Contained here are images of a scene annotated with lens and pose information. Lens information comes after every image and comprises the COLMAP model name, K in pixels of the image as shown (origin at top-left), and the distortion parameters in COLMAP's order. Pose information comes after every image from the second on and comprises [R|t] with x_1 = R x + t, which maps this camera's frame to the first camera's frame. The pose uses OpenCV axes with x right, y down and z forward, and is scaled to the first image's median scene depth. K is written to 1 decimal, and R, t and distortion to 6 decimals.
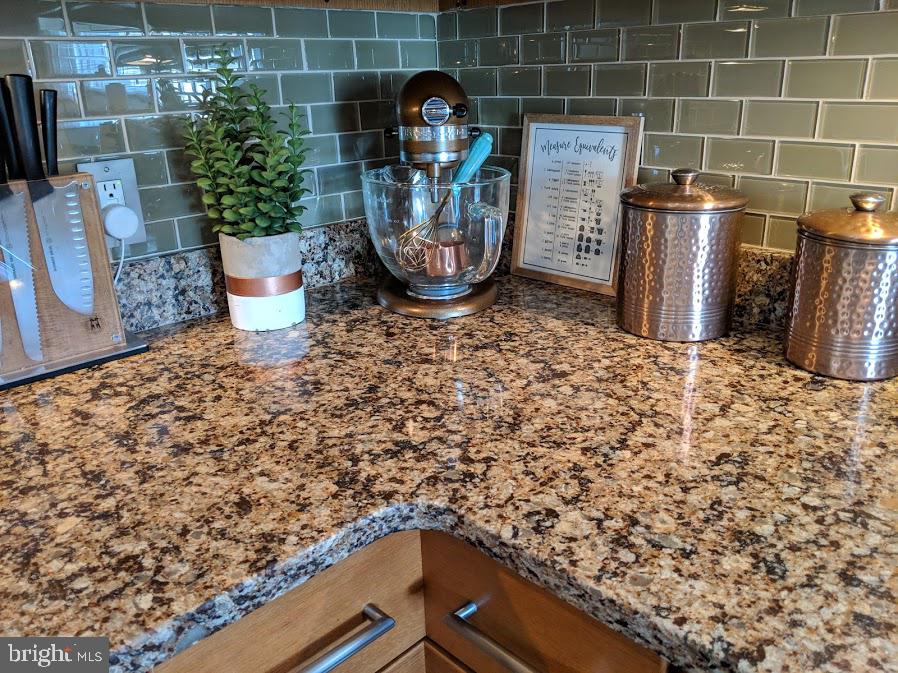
lens RADIAL K [[717.9, 0, 469.6], [0, 717.9, 336.3], [0, 0, 1]] dist [0.154444, -0.284358]
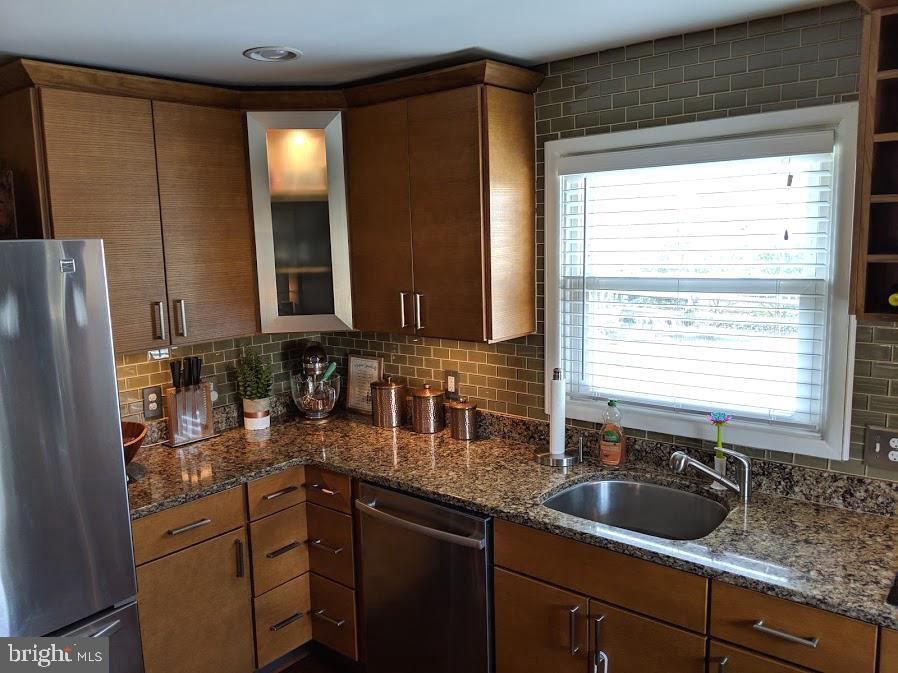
lens RADIAL K [[717.9, 0, 469.6], [0, 717.9, 336.3], [0, 0, 1]] dist [0.154444, -0.284358]
pose [[0.993904, -0.013121, 0.109466, 0.274962], [0.035621, 0.977858, -0.206215, 0.267606], [-0.104337, 0.208858, 0.972364, -2.125797]]
